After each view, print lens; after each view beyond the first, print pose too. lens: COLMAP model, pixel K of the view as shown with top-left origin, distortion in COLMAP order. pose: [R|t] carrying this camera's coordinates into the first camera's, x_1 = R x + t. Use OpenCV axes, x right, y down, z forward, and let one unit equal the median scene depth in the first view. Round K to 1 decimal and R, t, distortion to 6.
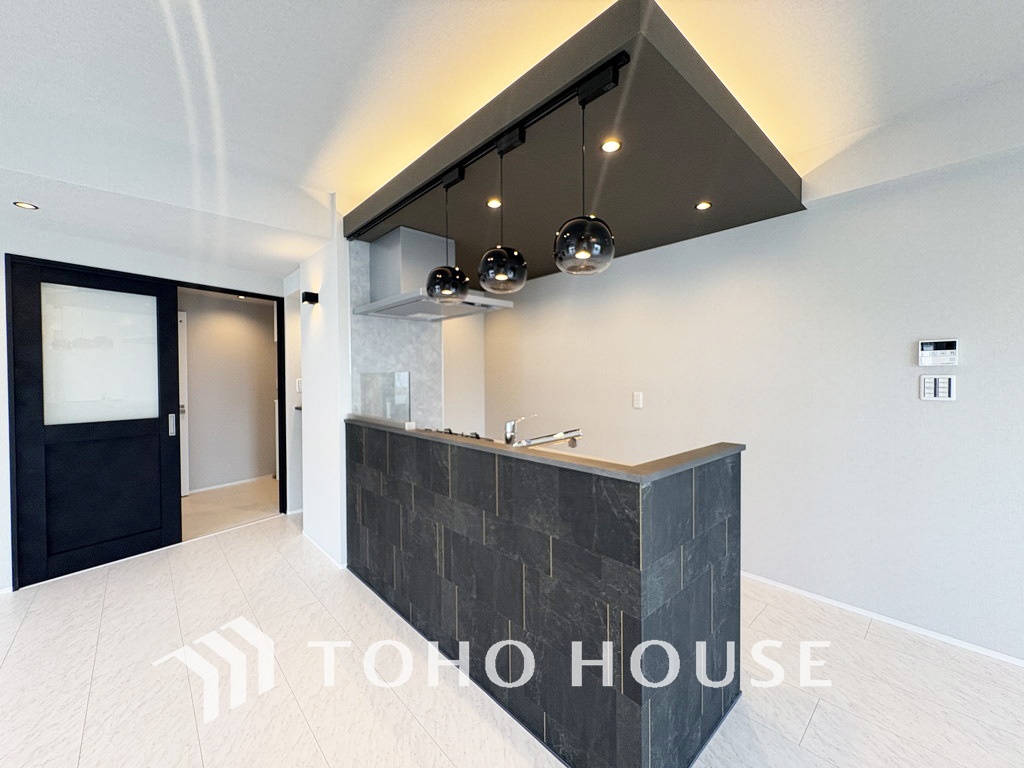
lens RADIAL K [[408.4, 0, 510.0], [0, 408.4, 382.5], [0, 0, 1]] dist [-0.000570, 0.000511]
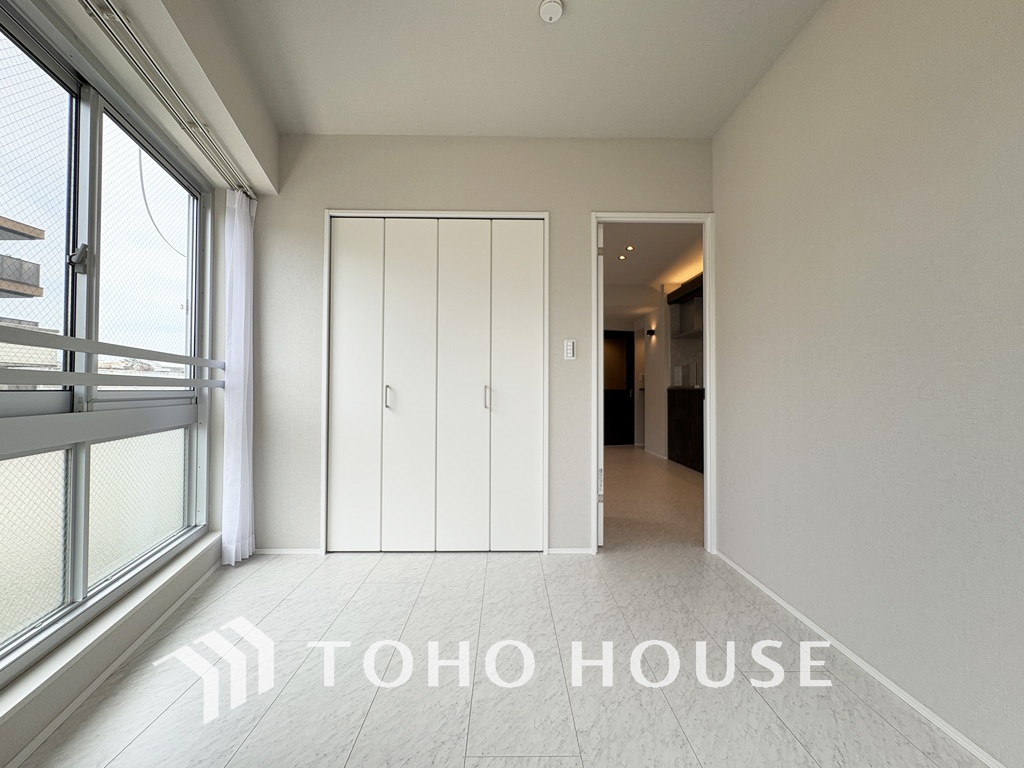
lens RADIAL K [[408.4, 0, 510.0], [0, 408.4, 382.5], [0, 0, 1]] dist [-0.000570, 0.000511]
pose [[0.742925, -0.000641, -0.669374, 0.545981], [-0.017777, 0.999628, -0.020687, 0.148723], [0.669138, 0.027269, 0.742637, -1.499609]]
